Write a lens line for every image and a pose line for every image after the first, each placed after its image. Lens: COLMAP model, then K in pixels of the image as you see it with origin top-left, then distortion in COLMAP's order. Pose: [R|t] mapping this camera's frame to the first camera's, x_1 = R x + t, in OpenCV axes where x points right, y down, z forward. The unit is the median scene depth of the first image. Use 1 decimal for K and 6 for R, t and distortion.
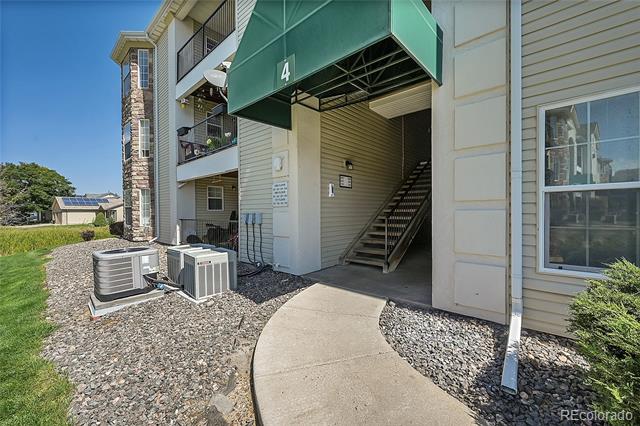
lens RADIAL K [[255.8, 0, 320.1], [0, 255.8, 212.4], [0, 0, 1]] dist [0.001212, 0.000023]
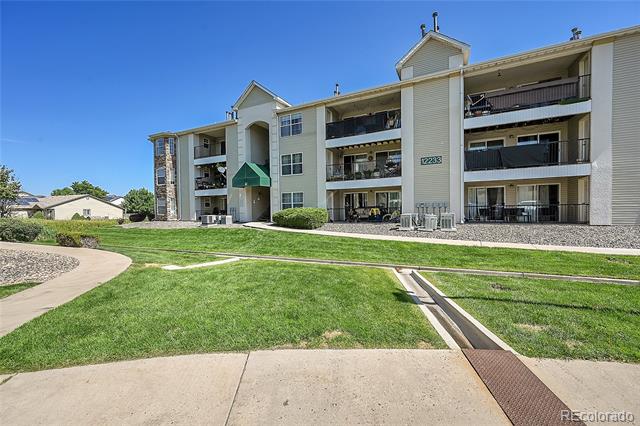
lens RADIAL K [[255.8, 0, 320.6], [0, 255.8, 212.3], [0, 0, 1]] dist [0.001212, 0.000023]
pose [[0.964083, -0.007793, 0.265486, -0.010160], [0.006630, 0.999964, 0.005277, 0.032910], [-0.265517, -0.003327, 0.964100, -1.596401]]
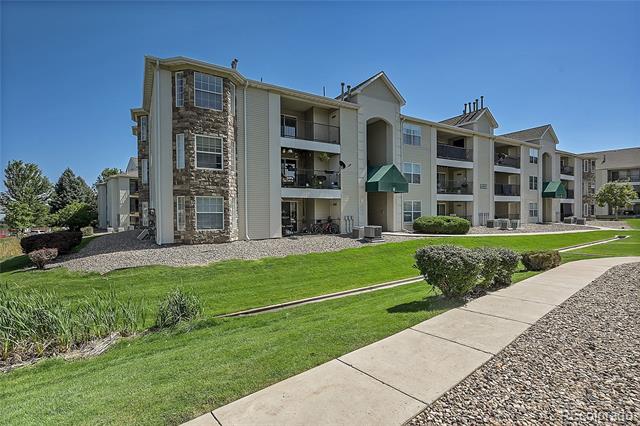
lens RADIAL K [[294.0, 0, 320.9], [0, 294.0, 214.5], [0, 0, 1]] dist [0.001703, 0.000068]
pose [[0.282594, 0.005491, 0.959224, -1.918647], [0.019614, 0.999741, -0.011501, 0.009661], [-0.959039, 0.022064, 0.282413, 0.216120]]
